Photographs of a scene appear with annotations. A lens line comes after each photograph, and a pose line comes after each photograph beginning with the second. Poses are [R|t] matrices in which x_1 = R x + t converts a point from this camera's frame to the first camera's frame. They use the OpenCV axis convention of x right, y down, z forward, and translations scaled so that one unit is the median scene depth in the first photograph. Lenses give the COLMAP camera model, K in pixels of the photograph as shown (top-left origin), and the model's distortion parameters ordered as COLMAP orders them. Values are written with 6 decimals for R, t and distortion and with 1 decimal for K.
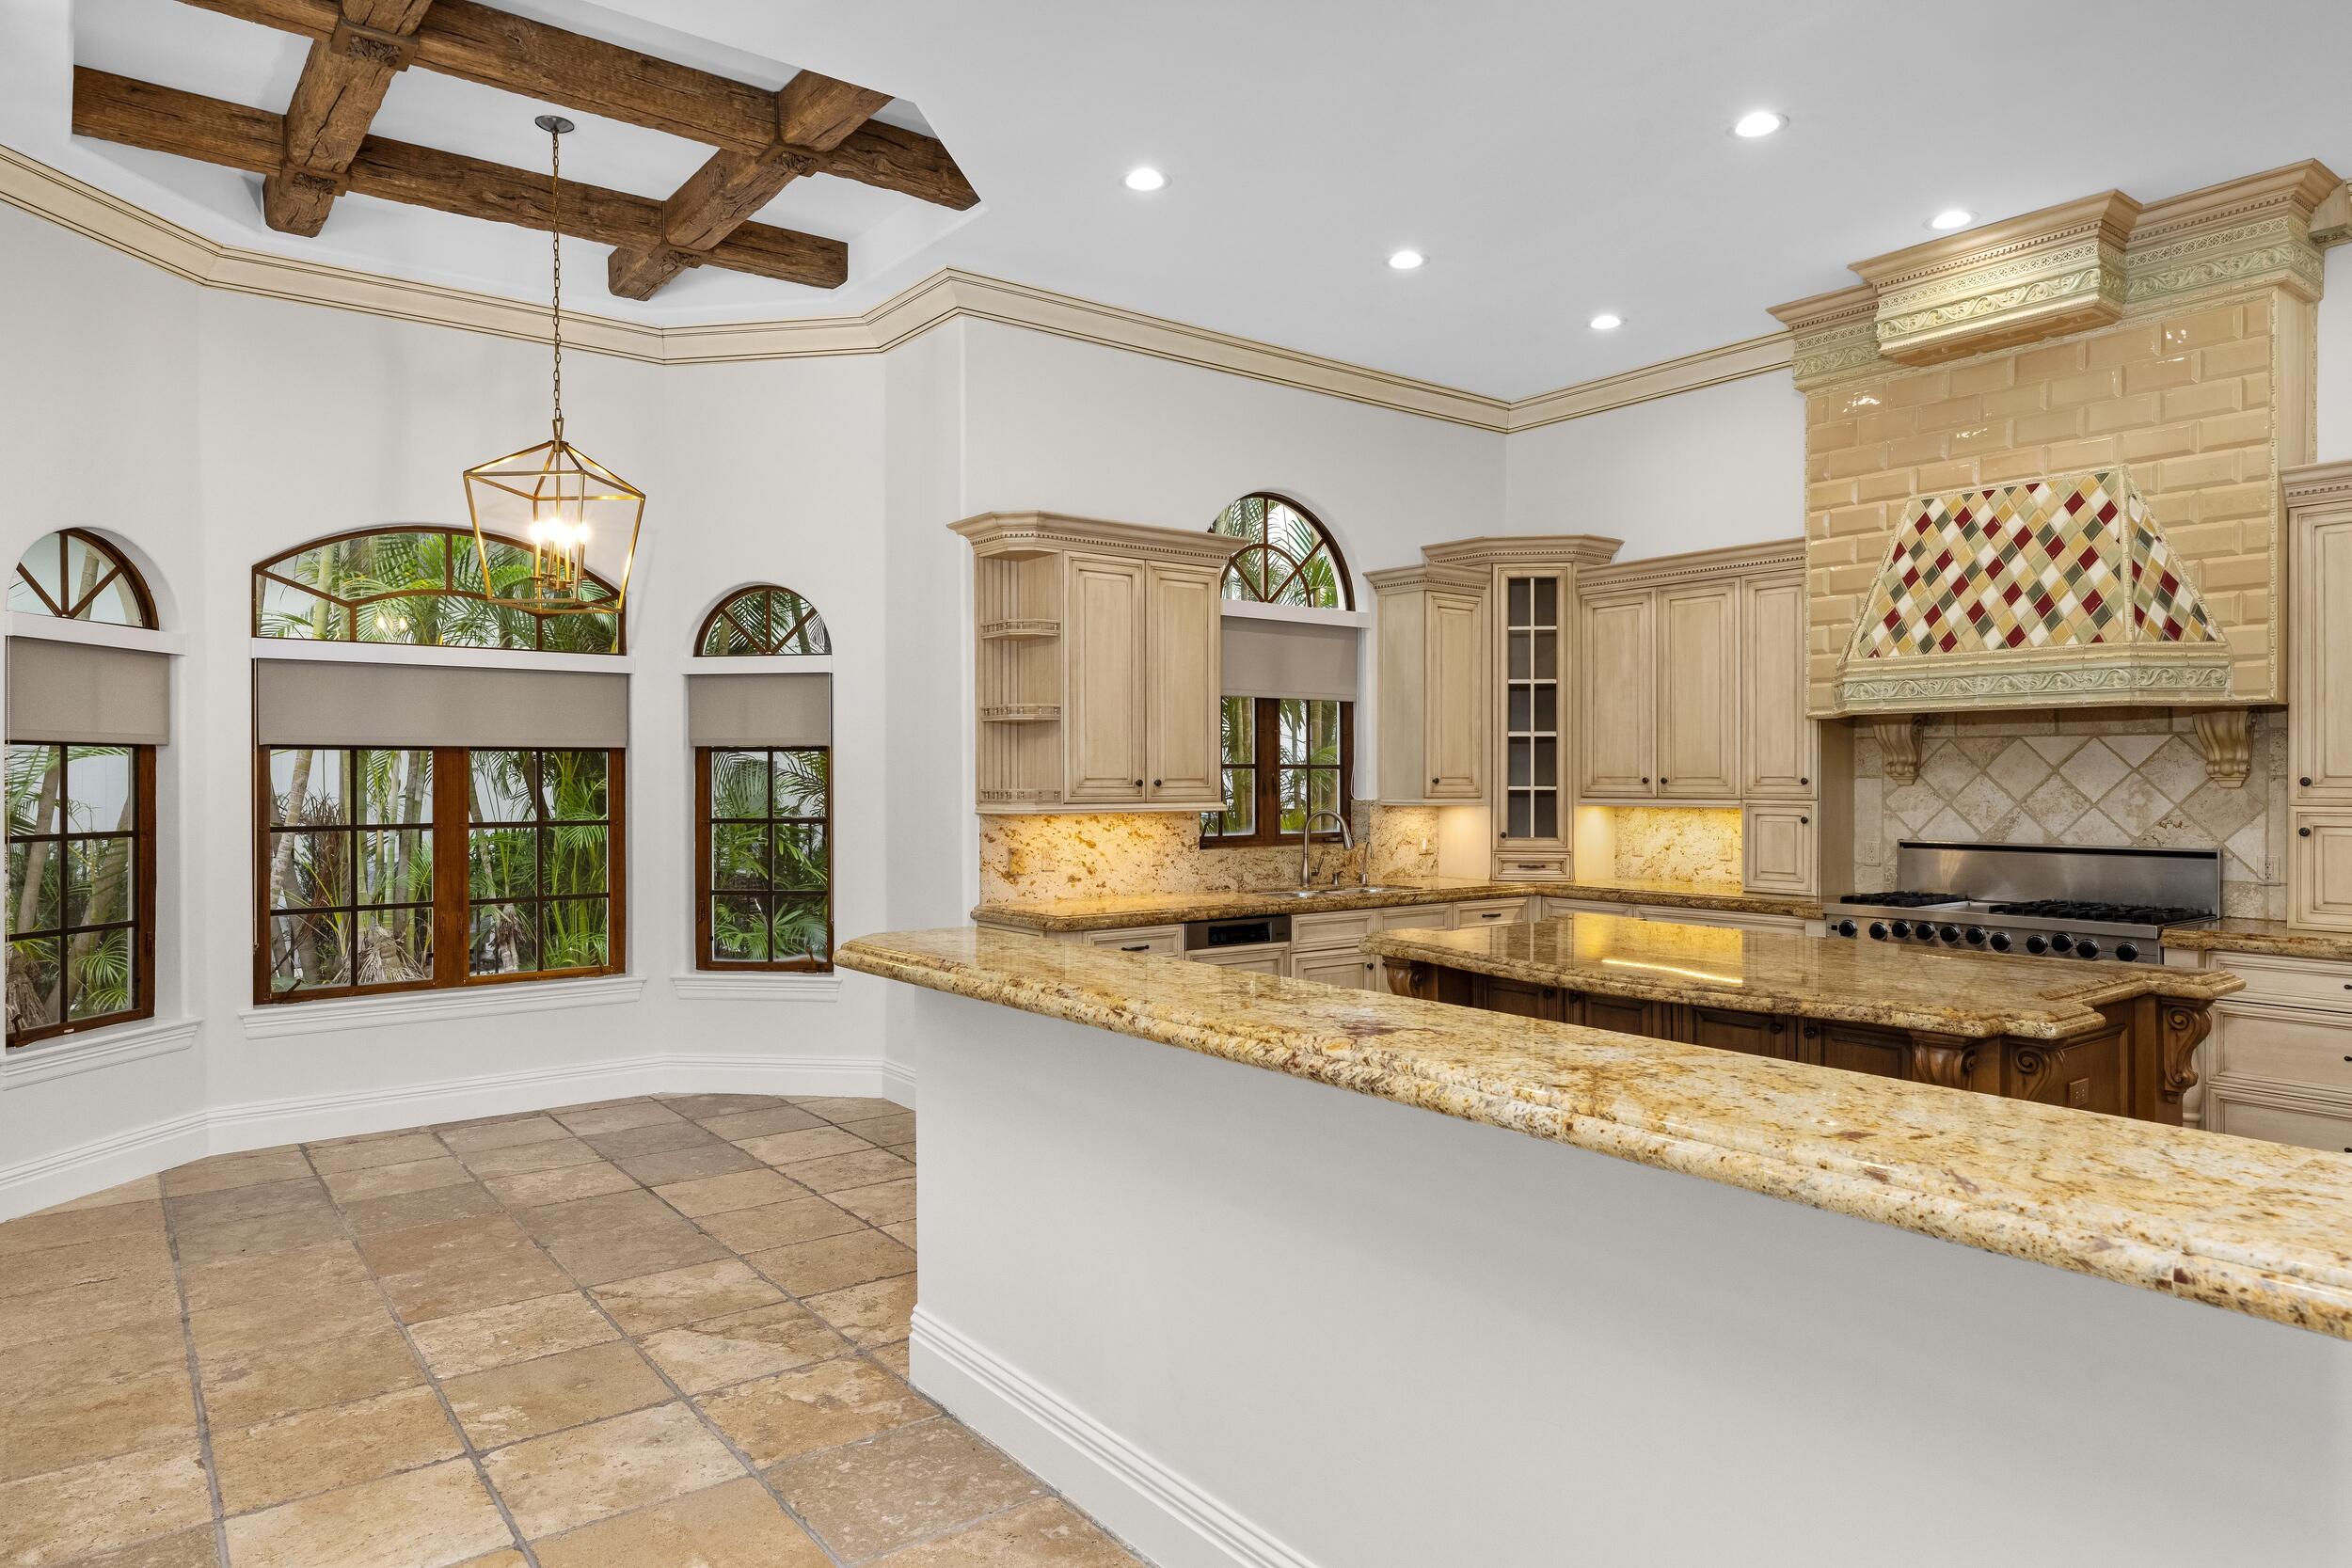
lens RADIAL K [[1428.0, 0, 1173.6], [0, 1428.0, 777.1], [0, 0, 1]] dist [0.005737, 0.001439]
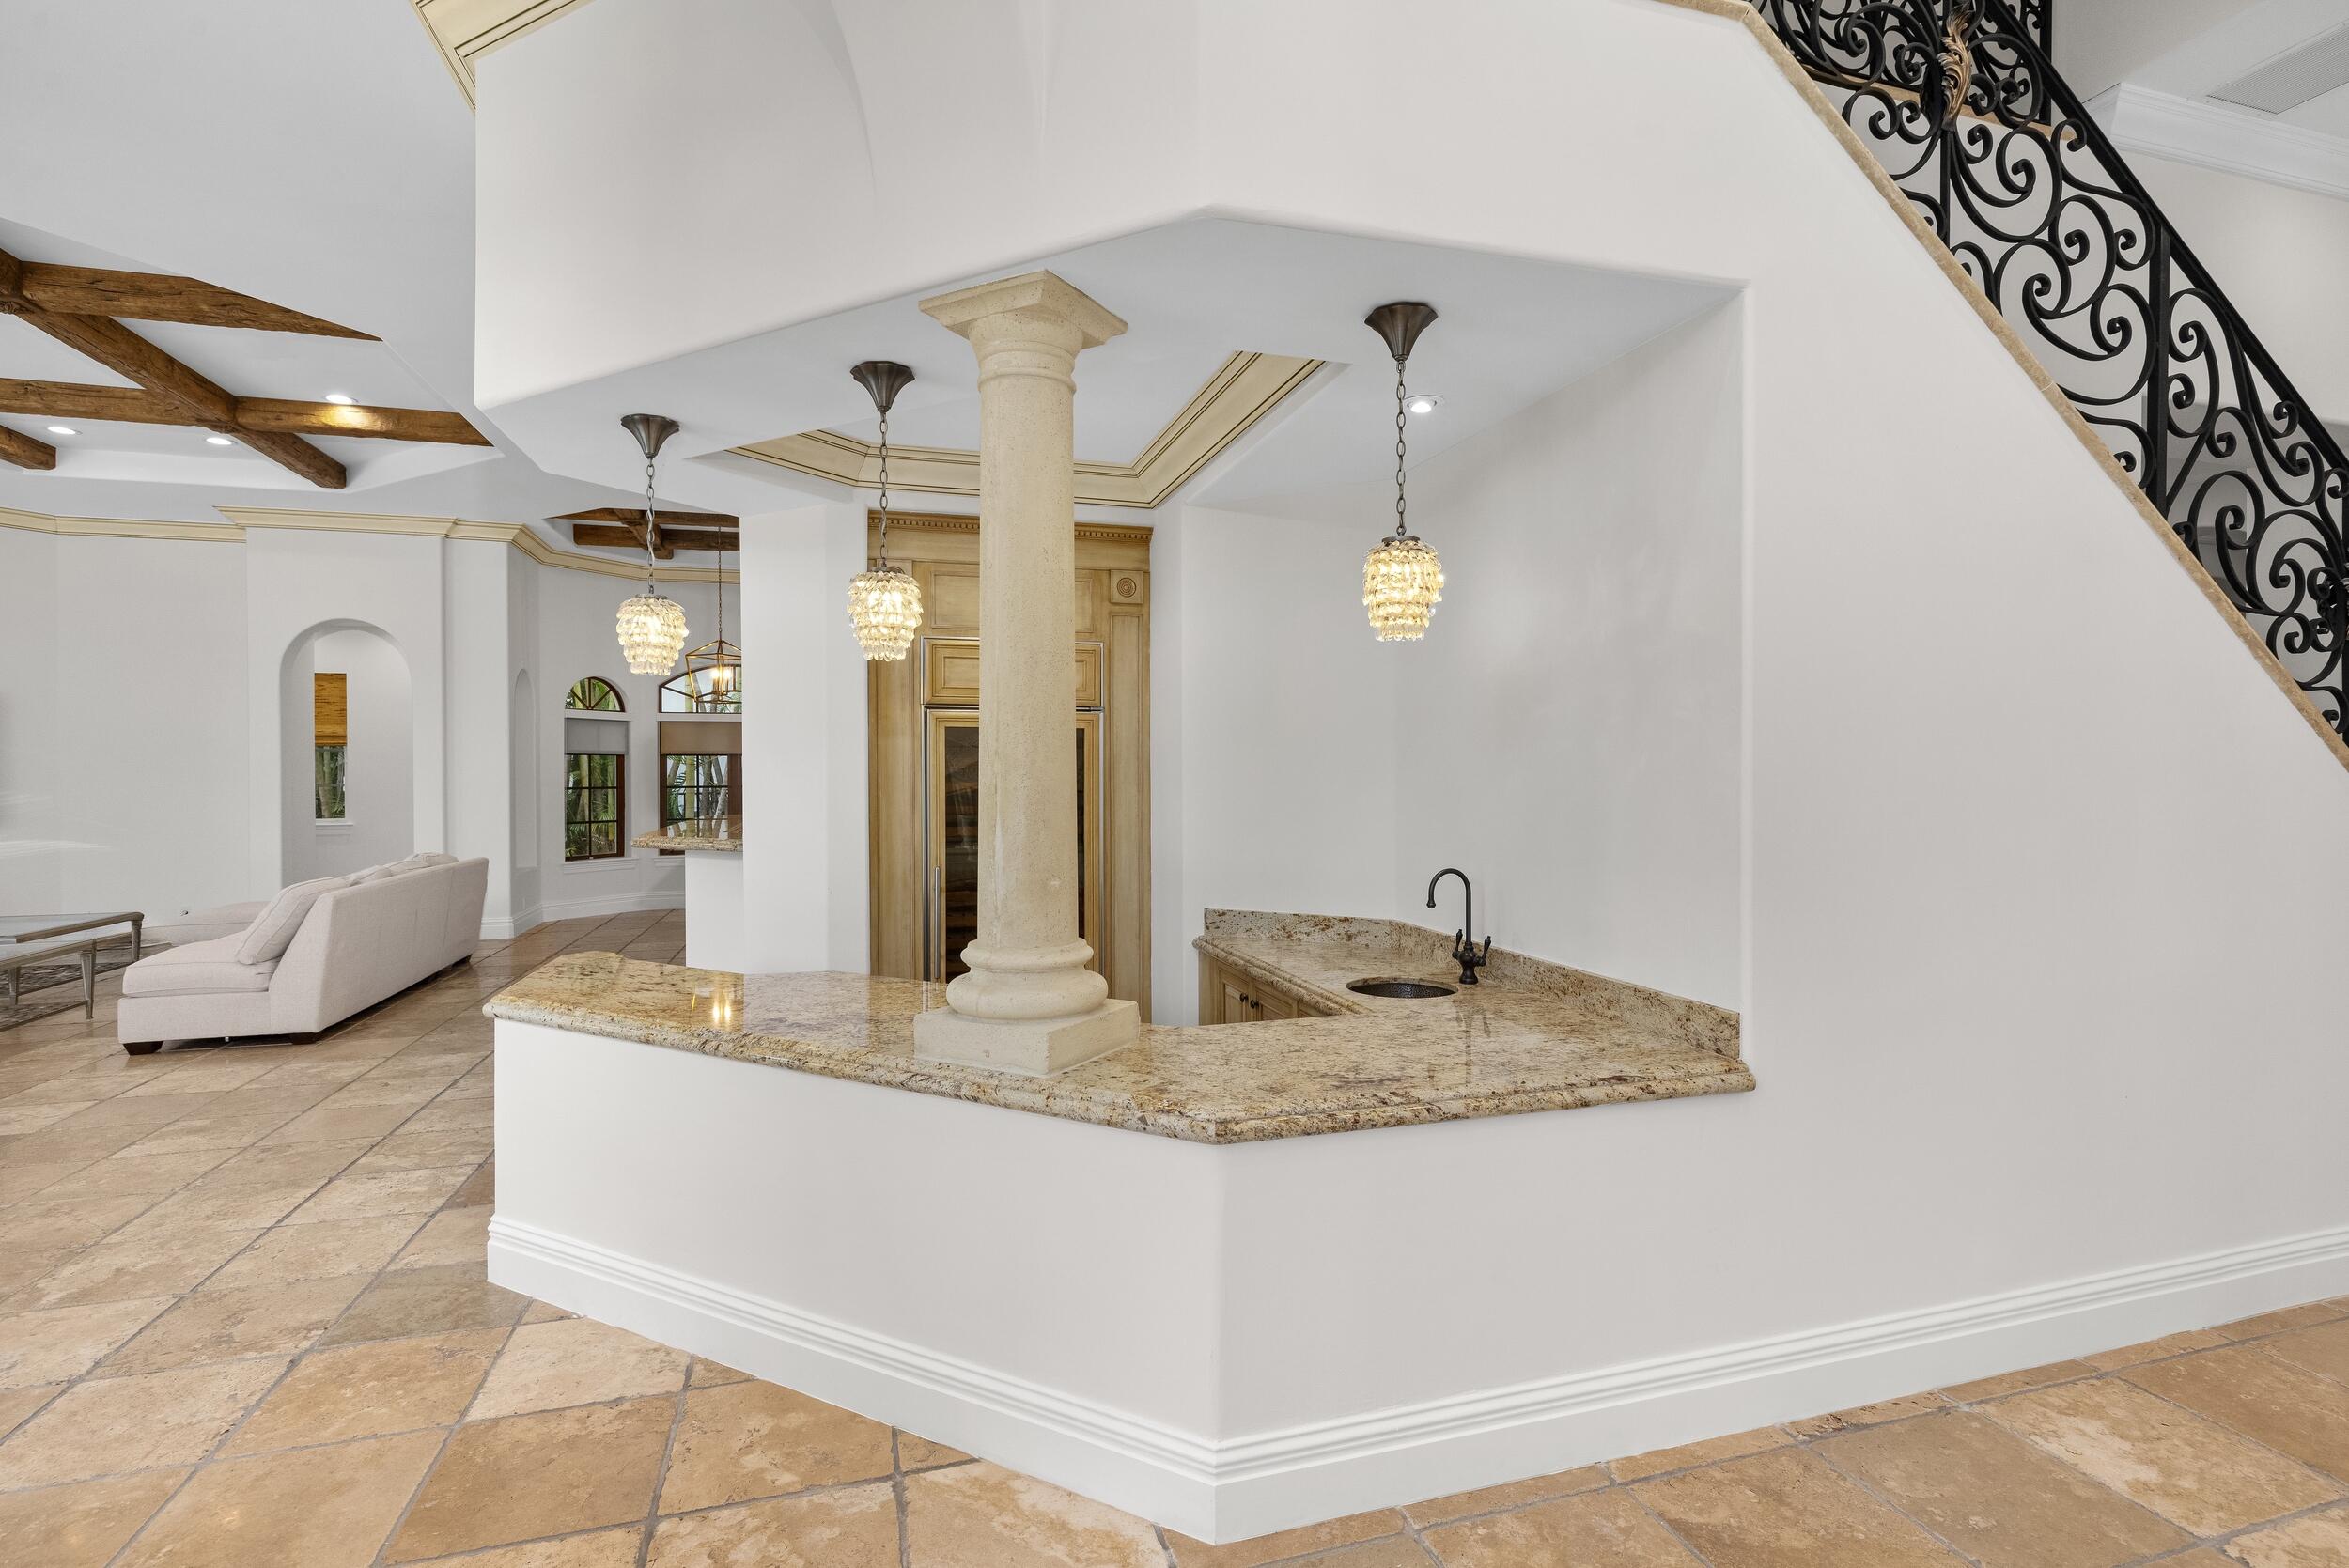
lens RADIAL K [[1106.9, 0, 1175.7], [0, 1106.9, 776.5], [0, 0, 1]] dist [-0.002541, 0.000541]
pose [[0.936351, -0.000093, -0.351065, 0.864581], [0.001576, 0.999991, 0.003940, 0.010163], [0.351061, -0.004243, 0.936343, -0.504907]]
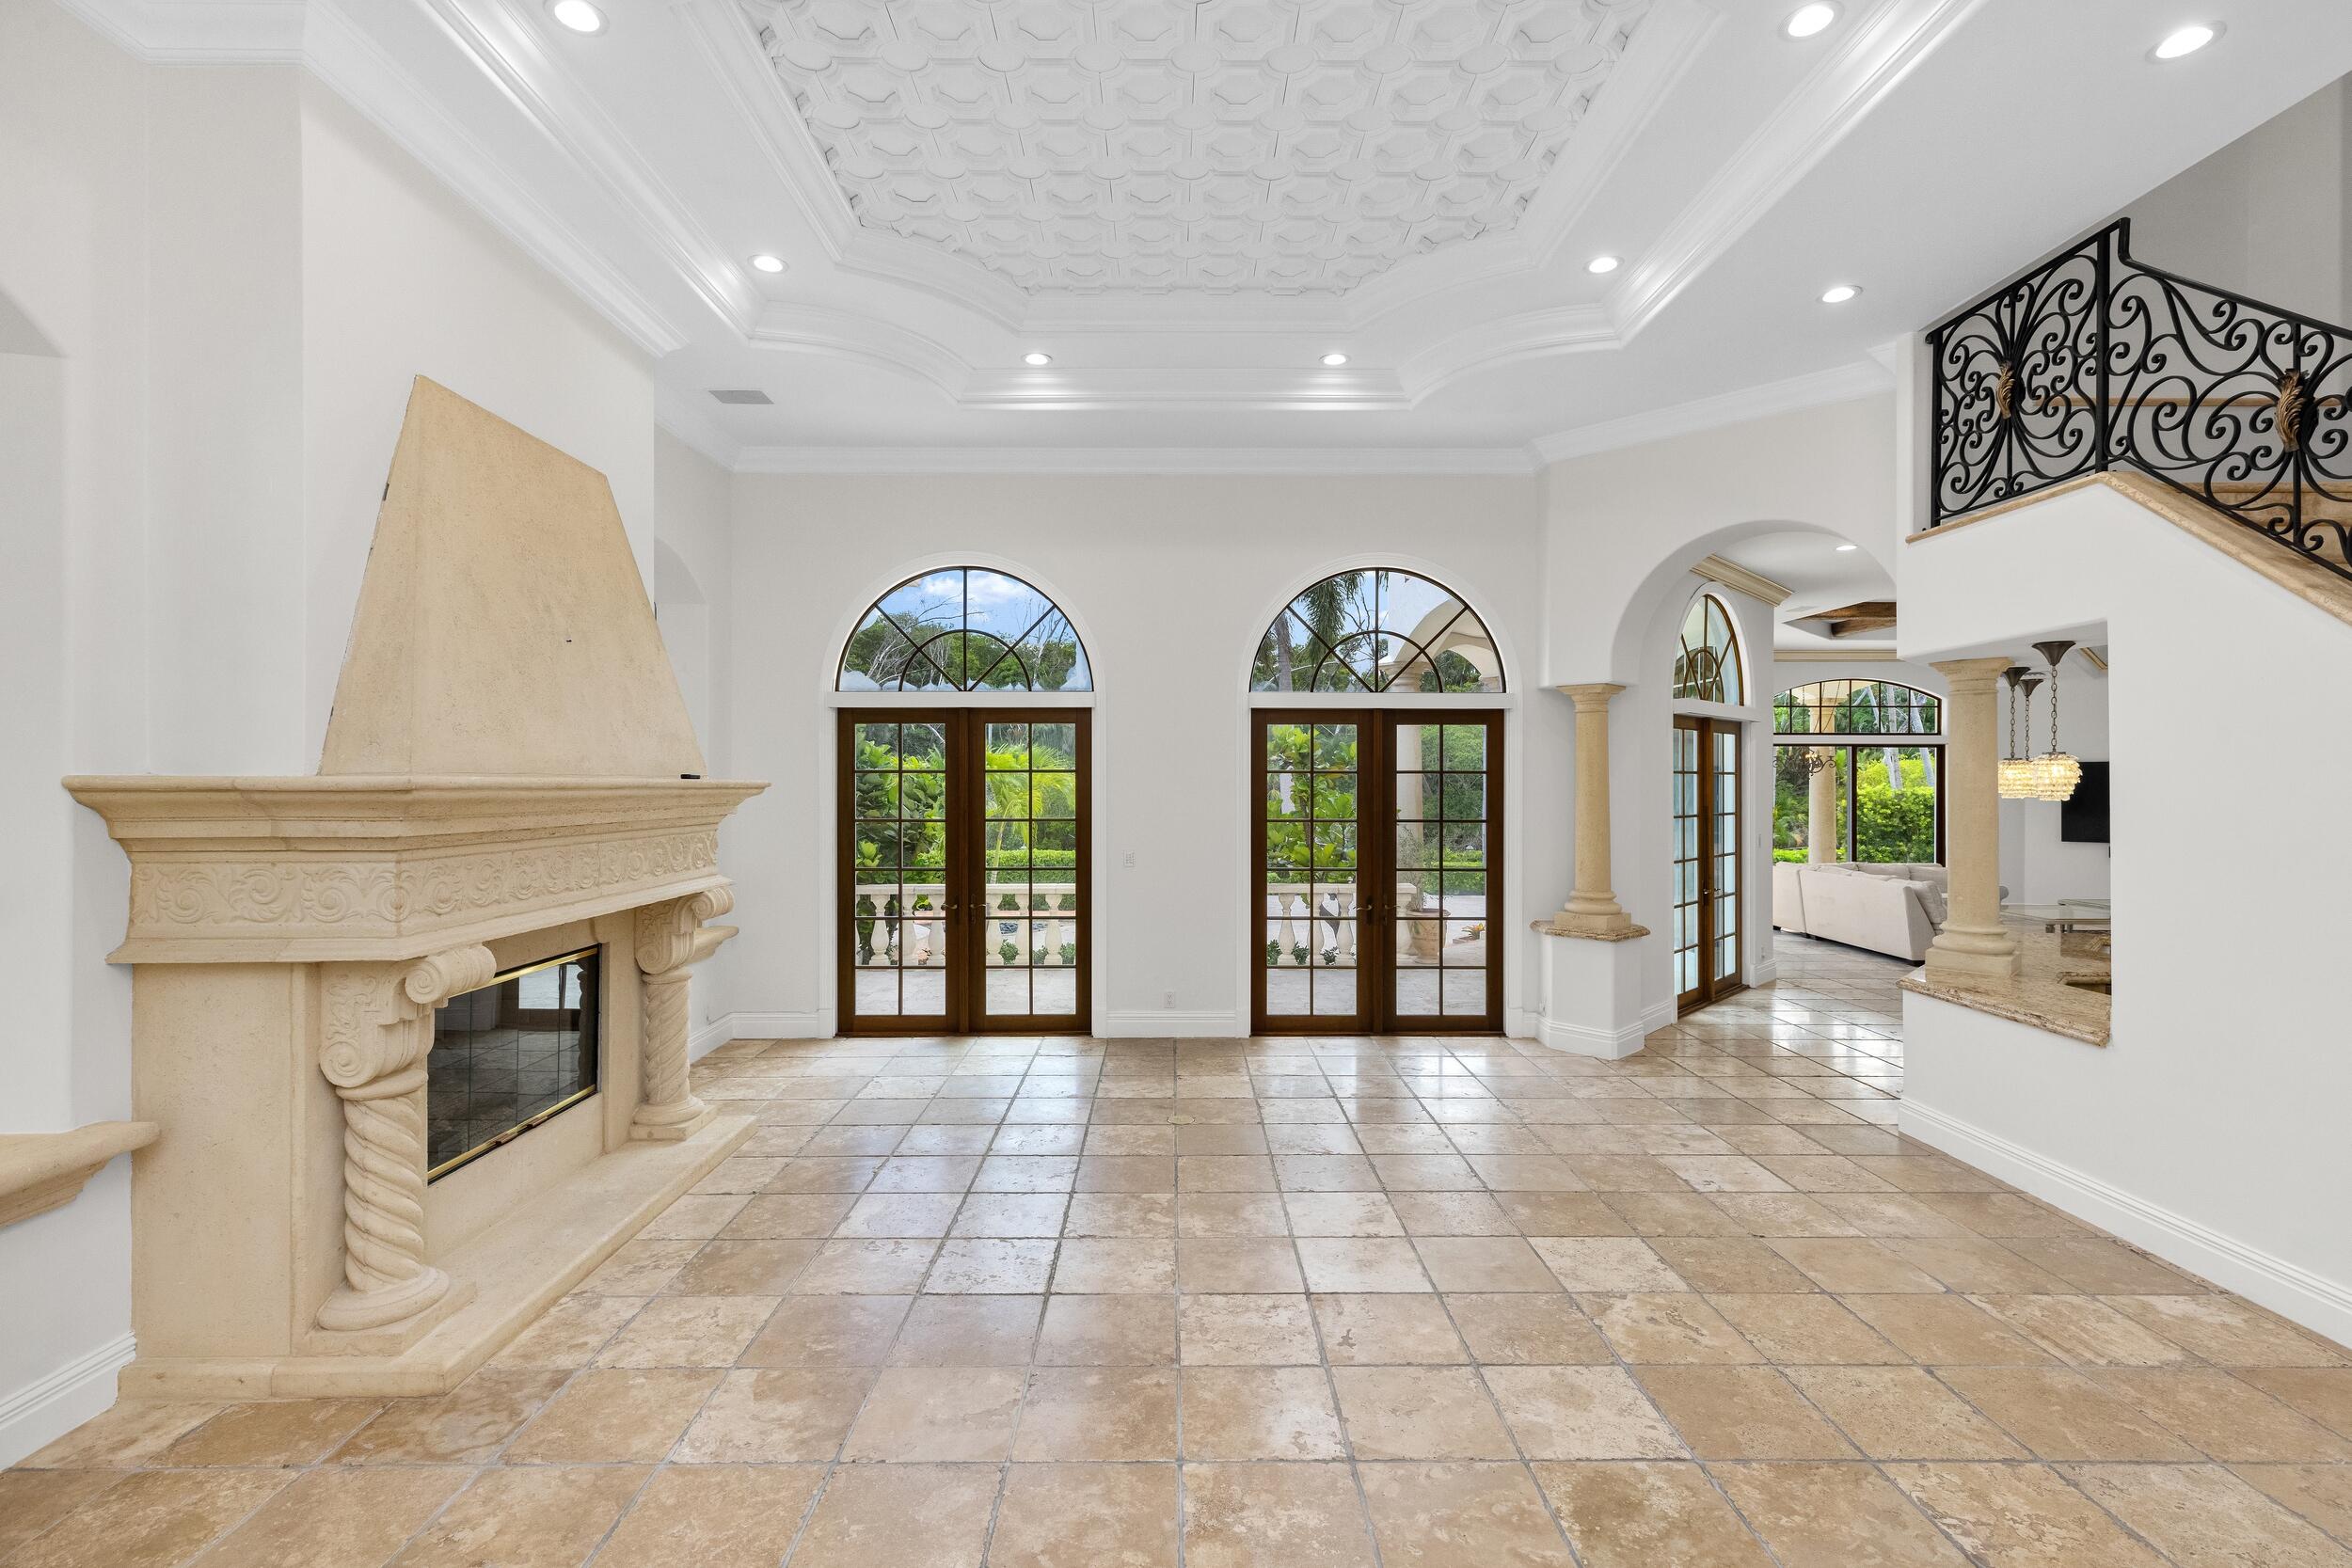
lens RADIAL K [[1060.9, 0, 1176.4], [0, 1060.9, 780.2], [0, 0, 1]] dist [0.006309, -0.000191]
pose [[-0.603816, 0.000554, -0.797124, 1.823603], [-0.002976, 0.999991, 0.002949, -0.051973], [0.797118, 0.004153, -0.603809, -0.141897]]
